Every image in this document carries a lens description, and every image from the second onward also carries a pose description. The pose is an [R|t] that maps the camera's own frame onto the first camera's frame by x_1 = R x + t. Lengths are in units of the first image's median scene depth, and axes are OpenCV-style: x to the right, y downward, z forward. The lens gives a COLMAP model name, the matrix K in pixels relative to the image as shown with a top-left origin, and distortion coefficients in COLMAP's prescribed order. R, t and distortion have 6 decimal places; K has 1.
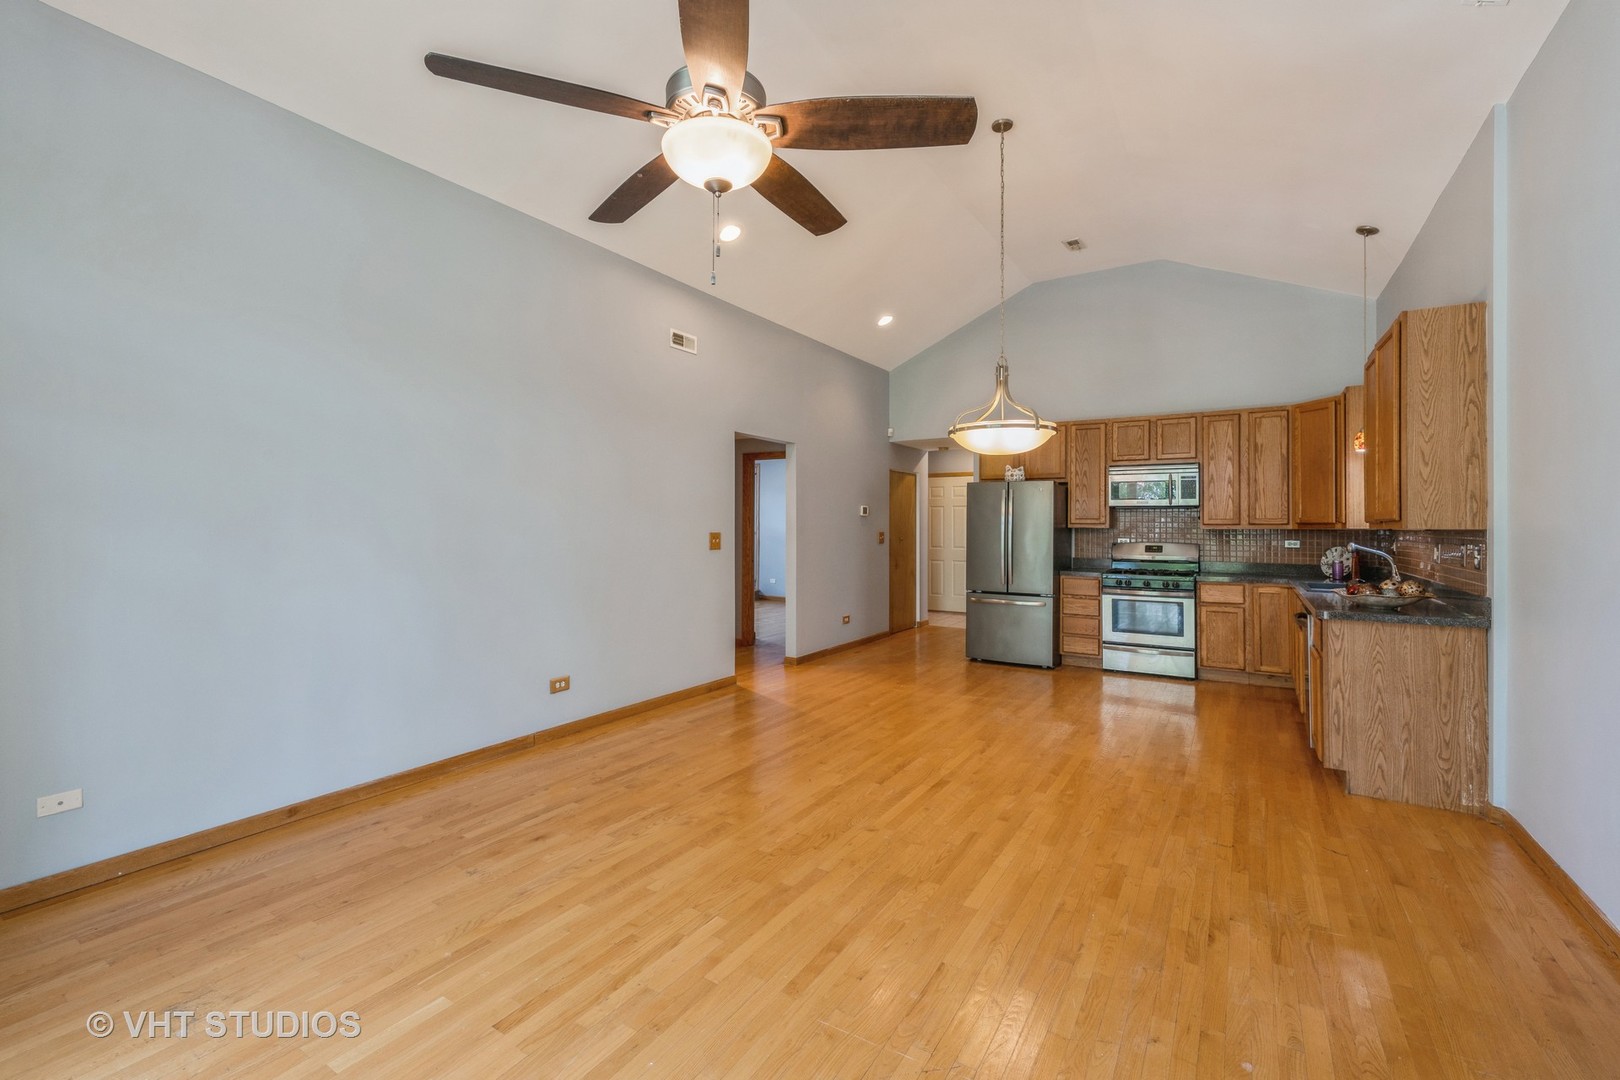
lens RADIAL K [[684.0, 0, 807.1], [0, 684.0, 529.7], [0, 0, 1]] dist [0.001733, 0.000320]
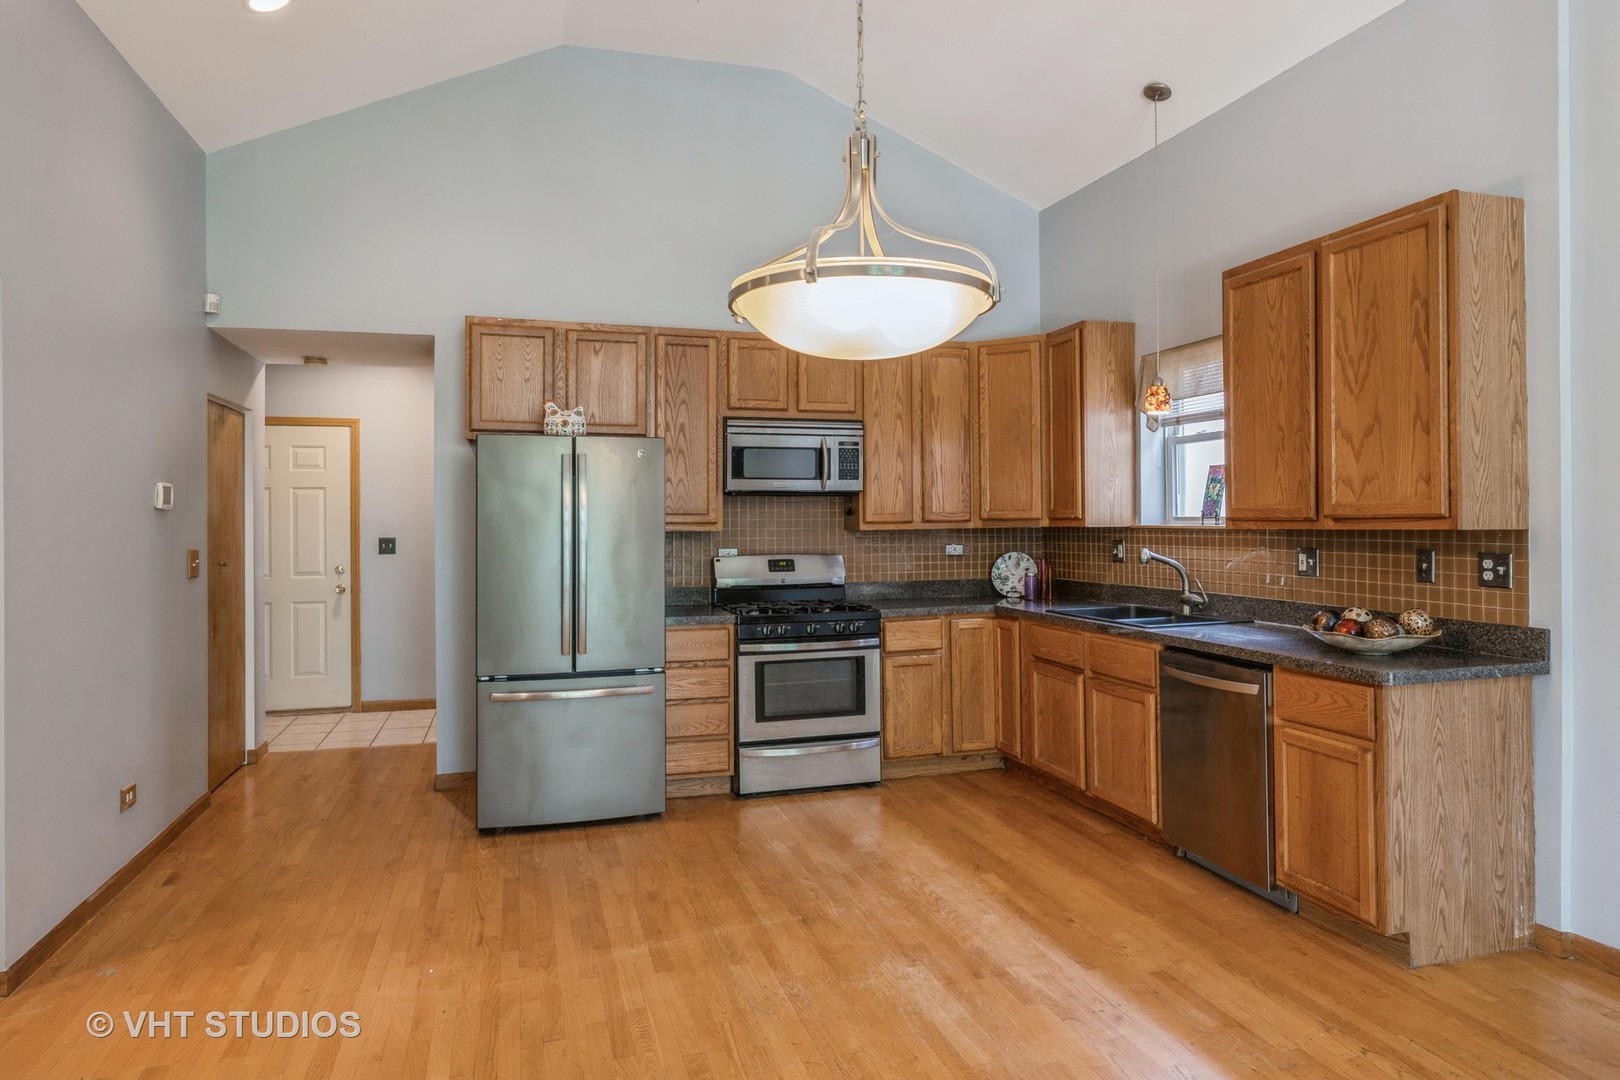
lens RADIAL K [[1000.2, 0, 811.1], [0, 1000.2, 517.0], [0, 0, 1]] dist [0.001764, -0.001277]
pose [[0.656151, -0.008988, 0.754576, -0.130655], [0.015956, 0.999871, -0.001965, -0.012233], [-0.754461, 0.013329, 0.656210, 0.479623]]
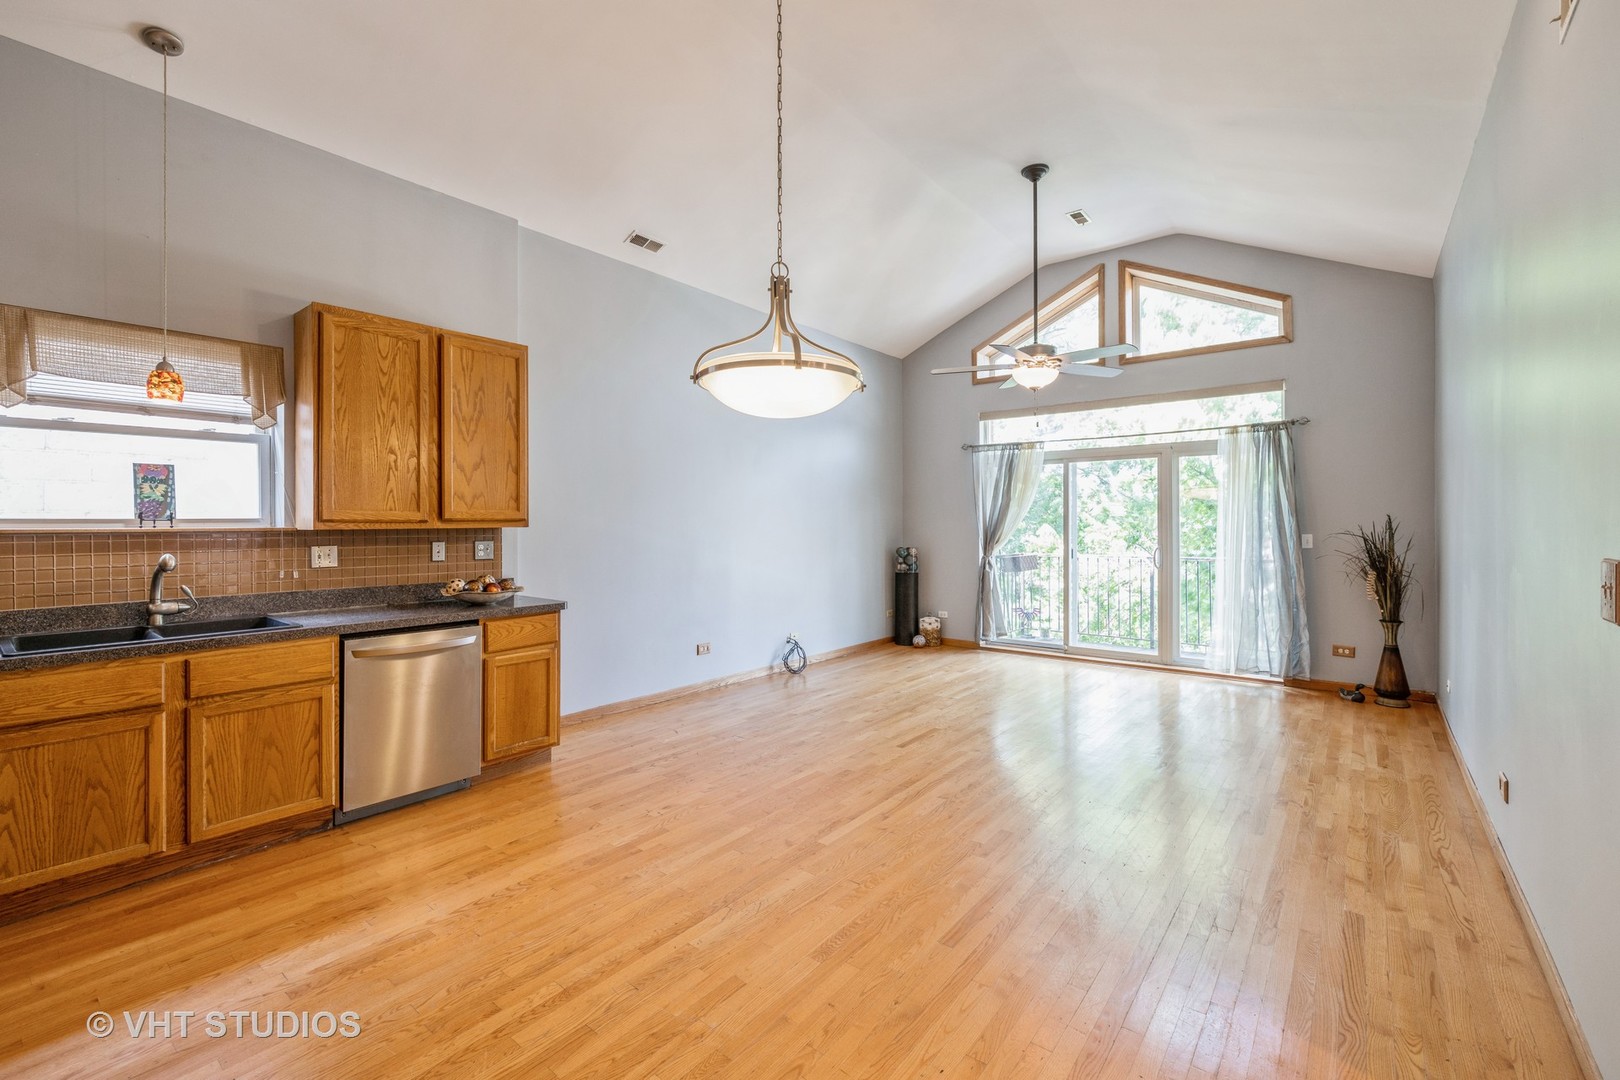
lens RADIAL K [[694.1, 0, 812.5], [0, 694.1, 525.4], [0, 0, 1]] dist [0.000891, 0.000105]
pose [[-0.994772, -0.003653, 0.102051, 0.145191], [-0.002627, 0.999945, 0.010185, -0.010733], [-0.102082, 0.009864, -0.994727, 1.239840]]
